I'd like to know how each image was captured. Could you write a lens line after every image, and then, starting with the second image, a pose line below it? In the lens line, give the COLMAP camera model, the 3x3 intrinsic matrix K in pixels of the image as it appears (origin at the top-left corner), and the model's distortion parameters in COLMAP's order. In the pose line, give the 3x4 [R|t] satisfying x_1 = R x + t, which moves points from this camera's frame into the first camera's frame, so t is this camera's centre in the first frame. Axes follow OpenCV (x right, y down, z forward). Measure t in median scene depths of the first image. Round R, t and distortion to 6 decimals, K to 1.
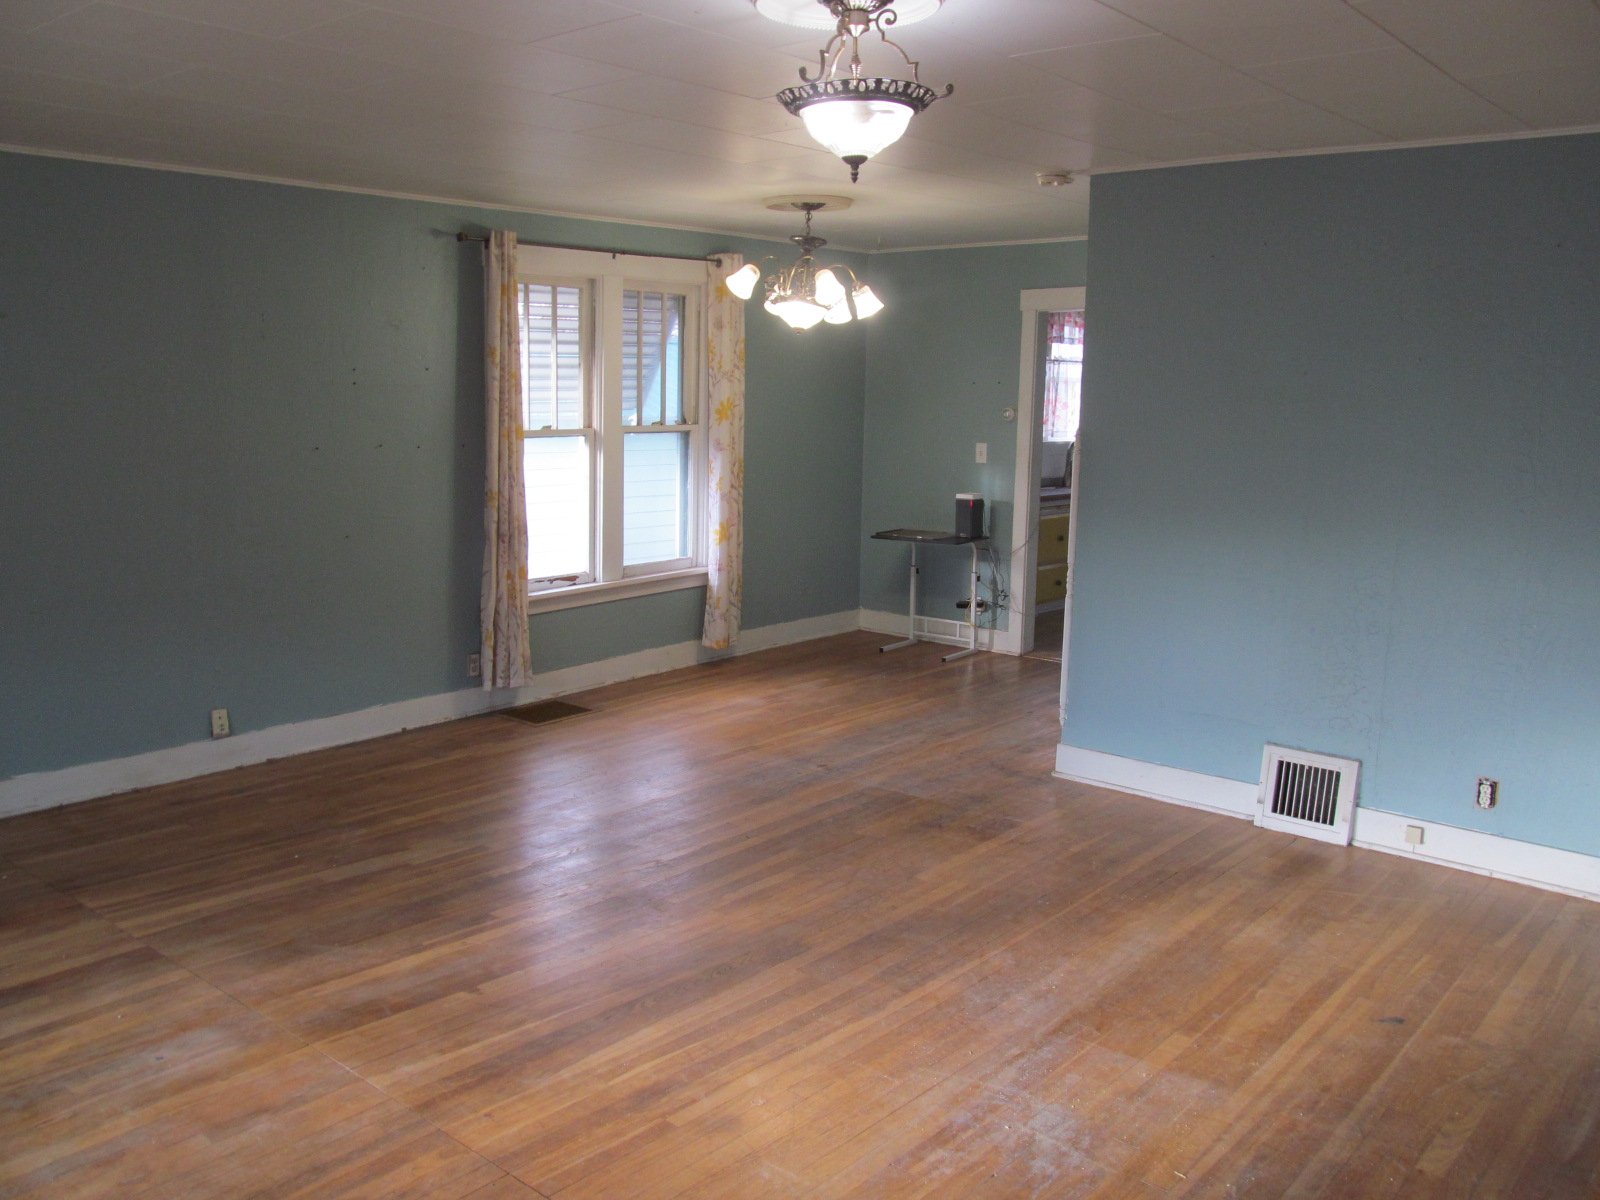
lens RADIAL K [[1324.0, 0, 812.2], [0, 1324.0, 592.2], [0, 0, 1]] dist [-0.070147, 0.033984]
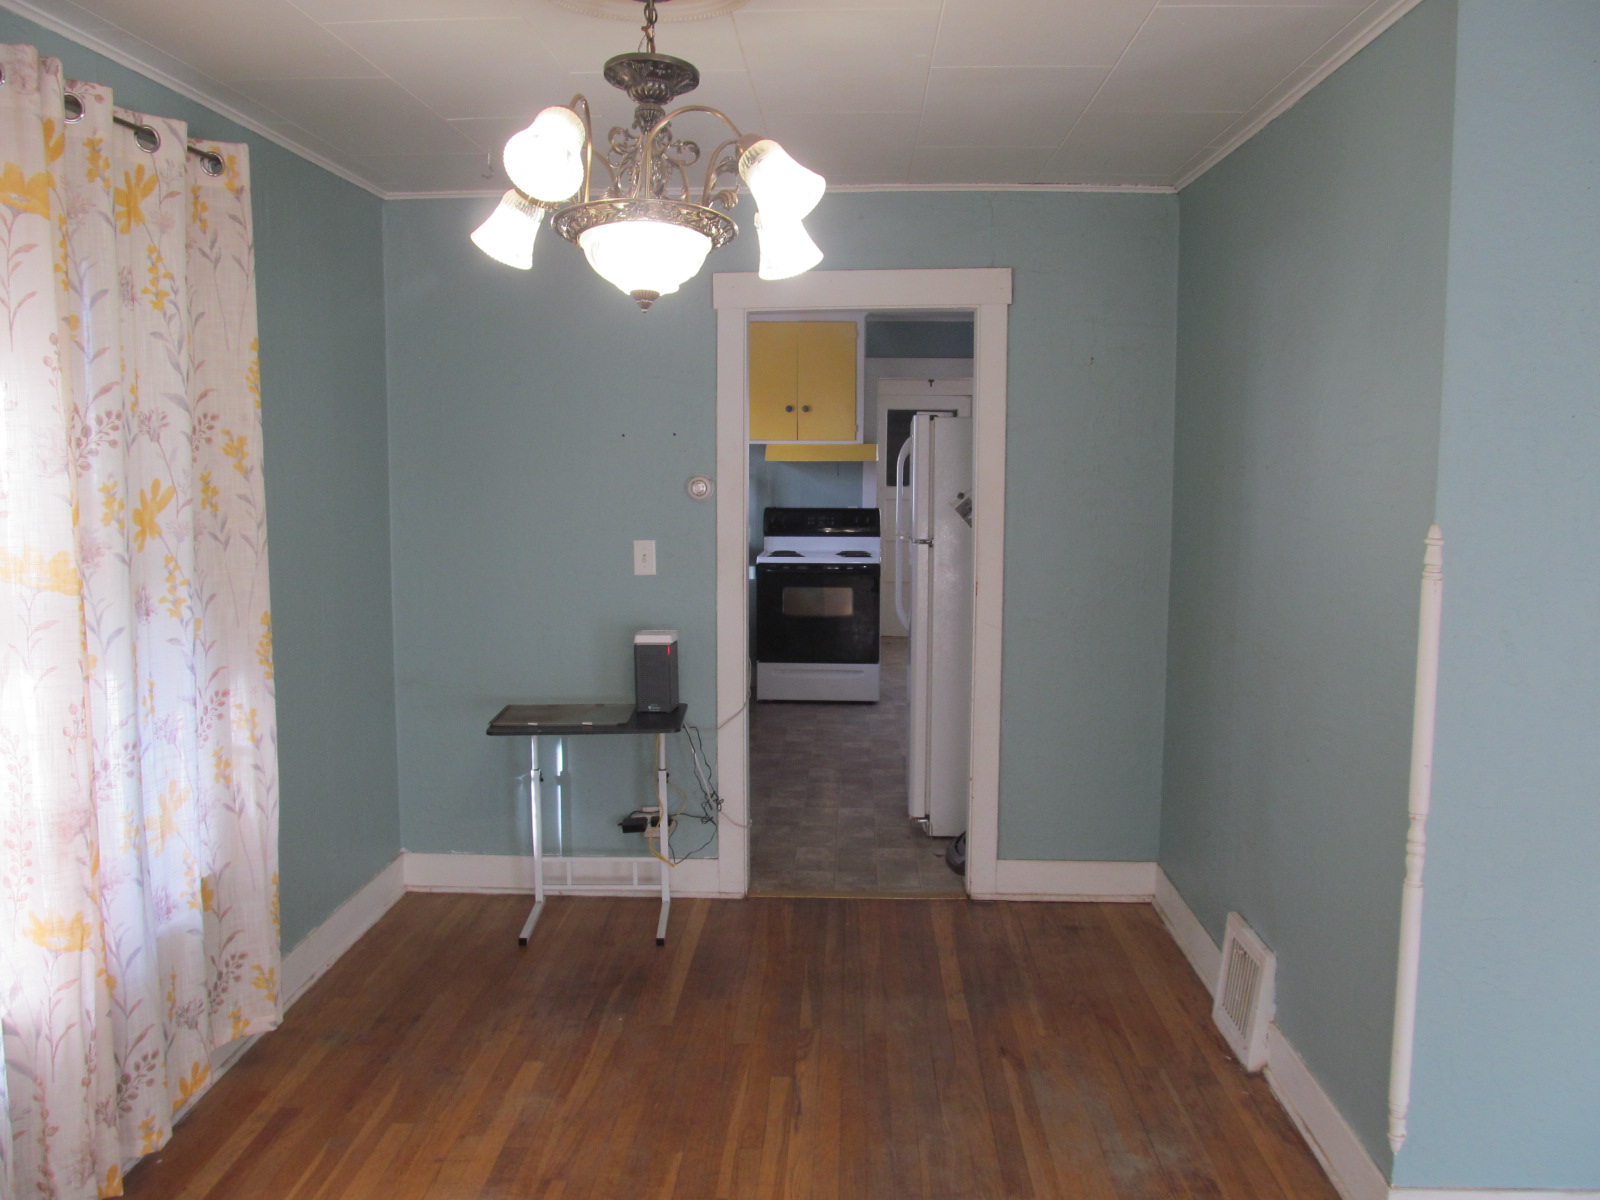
lens RADIAL K [[1324.0, 0, 795.0], [0, 1324.0, 599.5], [0, 0, 1]] dist [-0.070147, 0.033984]
pose [[0.794811, -0.084674, 0.600921, -0.301636], [0.107000, 0.994258, -0.001426, -0.145373], [-0.597350, 0.065431, 0.799307, 0.925940]]
